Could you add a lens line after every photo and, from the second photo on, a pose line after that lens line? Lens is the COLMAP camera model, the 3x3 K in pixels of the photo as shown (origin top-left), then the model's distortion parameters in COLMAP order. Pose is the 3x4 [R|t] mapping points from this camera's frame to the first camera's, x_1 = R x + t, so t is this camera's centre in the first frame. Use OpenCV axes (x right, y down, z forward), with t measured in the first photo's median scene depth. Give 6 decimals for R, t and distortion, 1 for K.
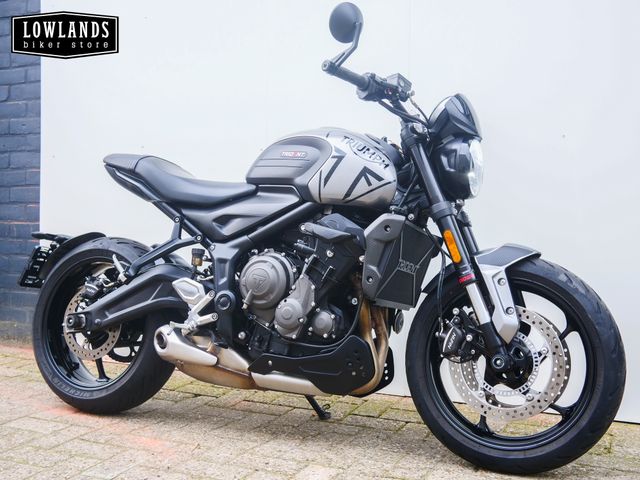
lens RADIAL K [[736.5, 0, 320.2], [0, 736.5, 240.0], [0, 0, 1]] dist [-0.010281, 0.000000]
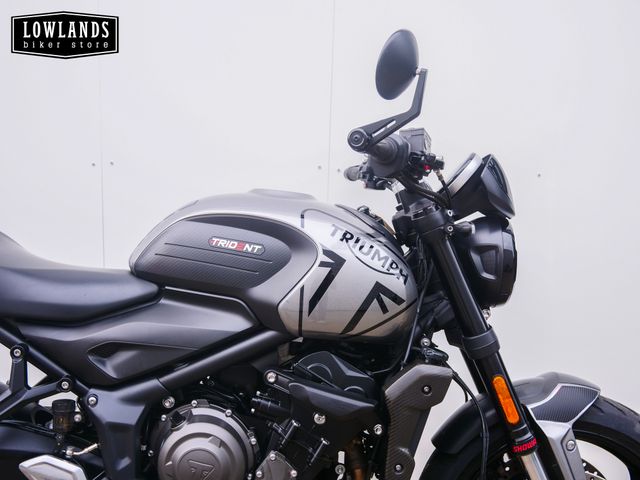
lens RADIAL K [[736.5, 0, 314.5], [0, 736.5, 239.9], [0, 0, 1]] dist [-0.010281, 0.000000]
pose [[0.916272, -0.057350, 0.396430, -0.217683], [-0.009362, 0.986361, 0.164333, -0.222153], [-0.400447, -0.154285, 0.903238, 0.435648]]
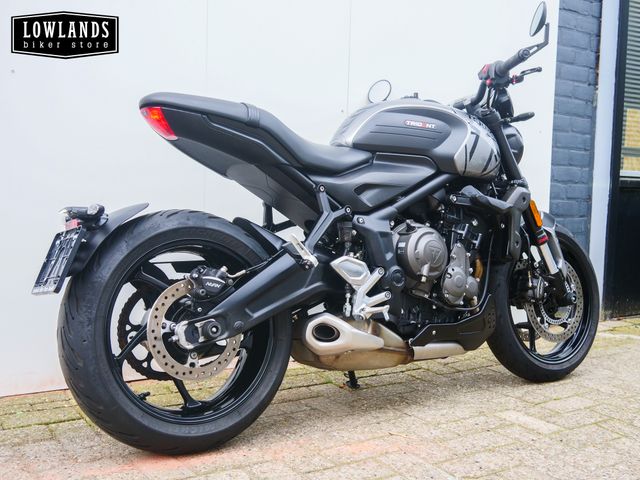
lens RADIAL K [[736.5, 0, 320.5], [0, 736.5, 240.8], [0, 0, 1]] dist [-0.010281, 0.000000]
pose [[0.521249, -0.057255, 0.851482, -0.977864], [-0.000330, 0.997733, 0.067291, -0.026599], [-0.853404, -0.035356, 0.520049, 0.595600]]
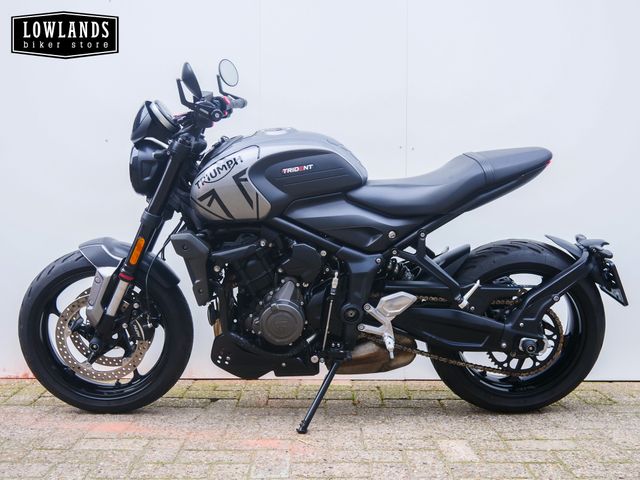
lens RADIAL K [[736.5, 0, 317.7], [0, 736.5, 237.3], [0, 0, 1]] dist [-0.010281, 0.000000]
pose [[0.903691, -0.013444, 0.427973, -0.583362], [0.015653, 0.999876, -0.001642, 0.000634], [-0.427898, 0.008183, 0.903790, 0.072588]]
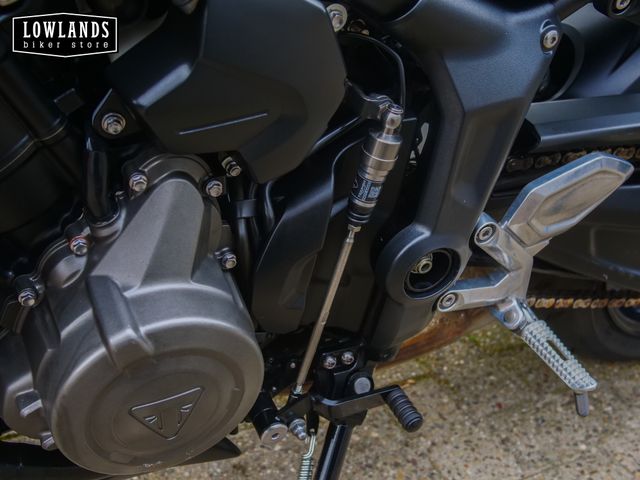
lens RADIAL K [[736.5, 0, 320.4], [0, 736.5, 239.8], [0, 0, 1]] dist [-0.010281, 0.000000]
pose [[0.645530, -0.326102, 0.690614, -0.286975], [-0.000505, 0.904077, 0.427369, -0.009525], [-0.763735, -0.276228, 0.583445, 0.893004]]
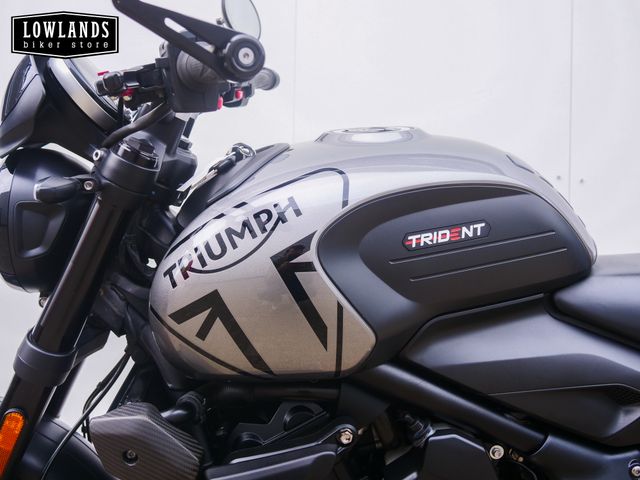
lens RADIAL K [[736.5, 0, 325.0], [0, 736.5, 237.1], [0, 0, 1]] dist [-0.010281, 0.000000]
pose [[0.884854, 0.014674, 0.465637, -0.397940], [0.001941, 0.999379, -0.035183, -0.082706], [-0.465864, 0.032036, 0.884276, 0.707683]]
